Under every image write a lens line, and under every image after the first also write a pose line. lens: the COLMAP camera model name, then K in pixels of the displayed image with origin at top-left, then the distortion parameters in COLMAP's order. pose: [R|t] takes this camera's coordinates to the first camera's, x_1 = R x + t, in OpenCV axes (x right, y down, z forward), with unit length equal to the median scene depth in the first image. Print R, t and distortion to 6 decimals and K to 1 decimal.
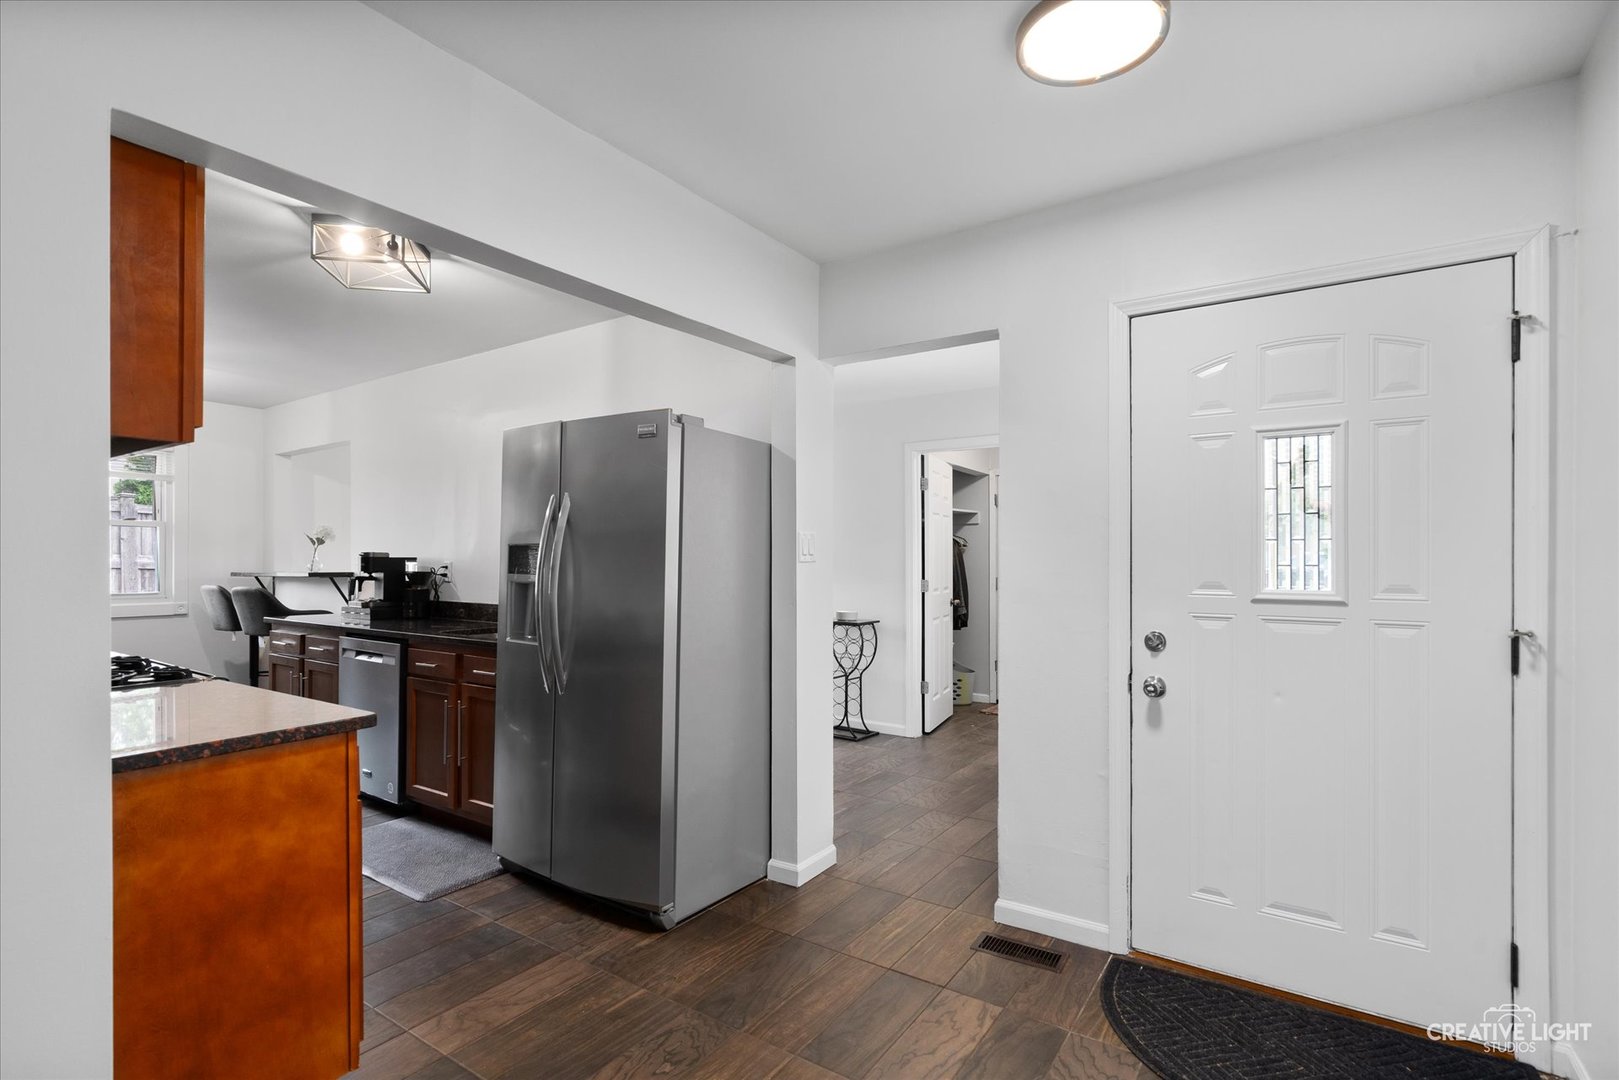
lens RADIAL K [[765.7, 0, 796.0], [0, 765.7, 560.9], [0, 0, 1]] dist [-0.003354, 0.007310]
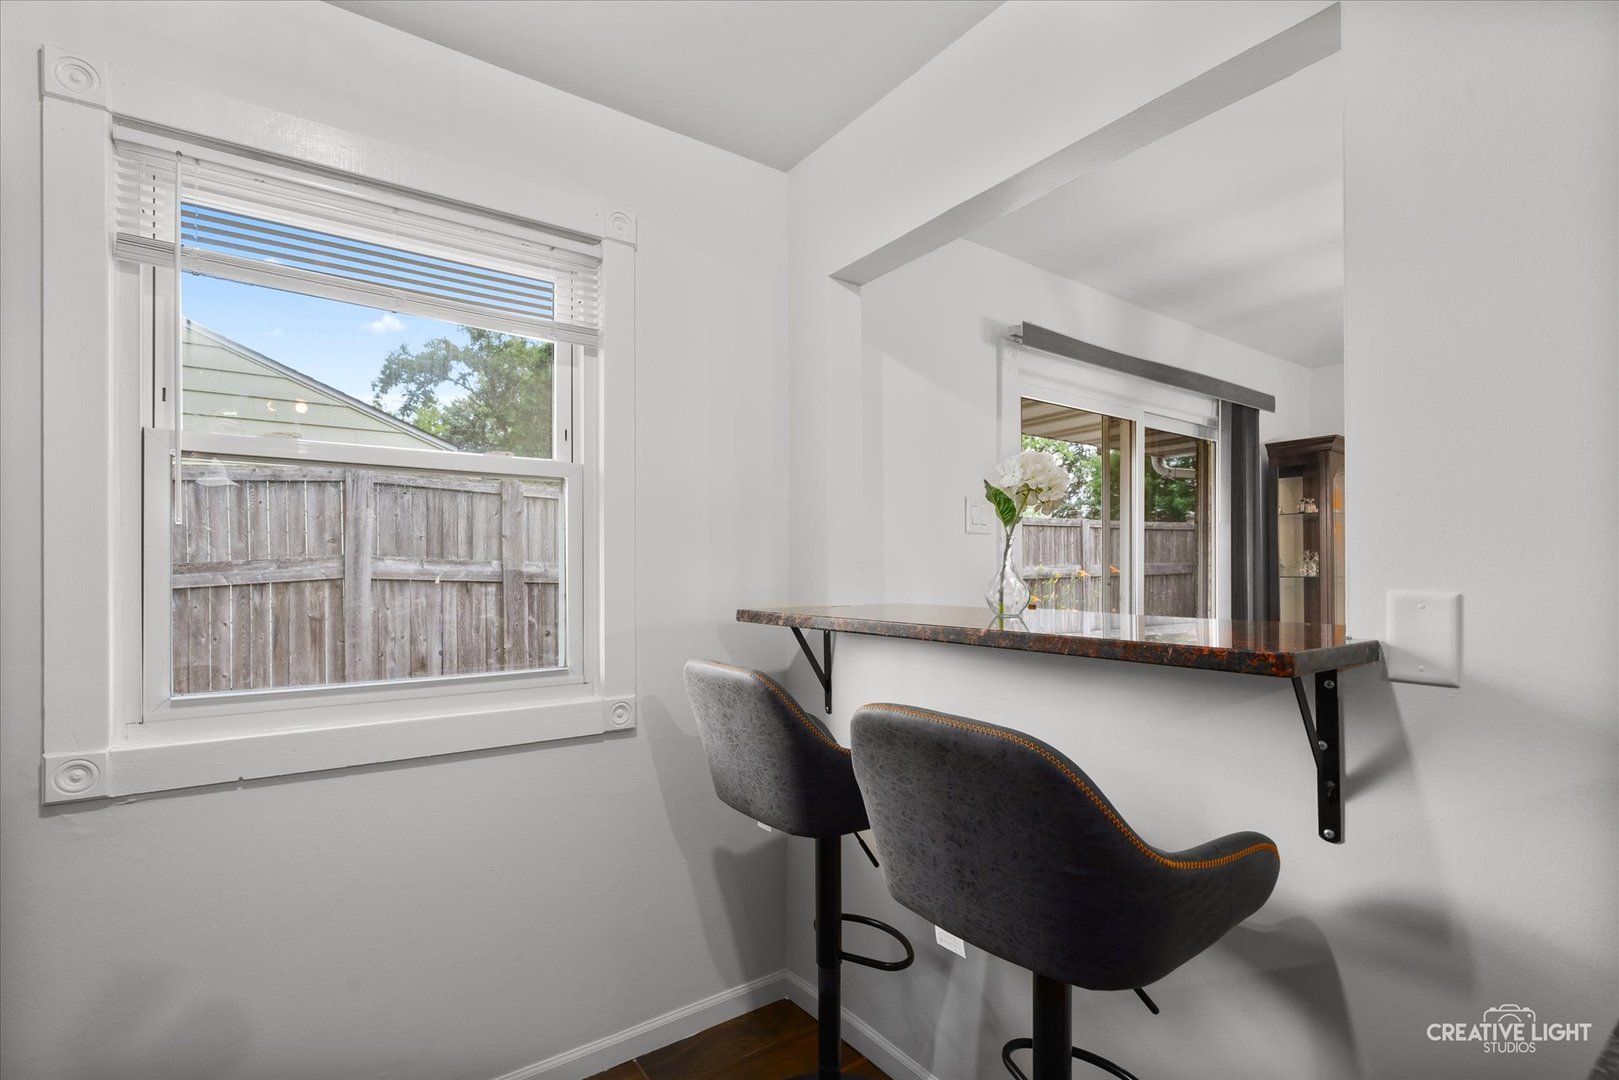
lens RADIAL K [[747.3, 0, 809.1], [0, 747.3, 567.8], [0, 0, 1]] dist [-0.000199, 0.000133]
pose [[0.940147, -0.002924, -0.340756, -0.582094], [0.004531, 0.999982, 0.003920, -0.004945], [0.340739, -0.005229, 0.940144, 0.682662]]
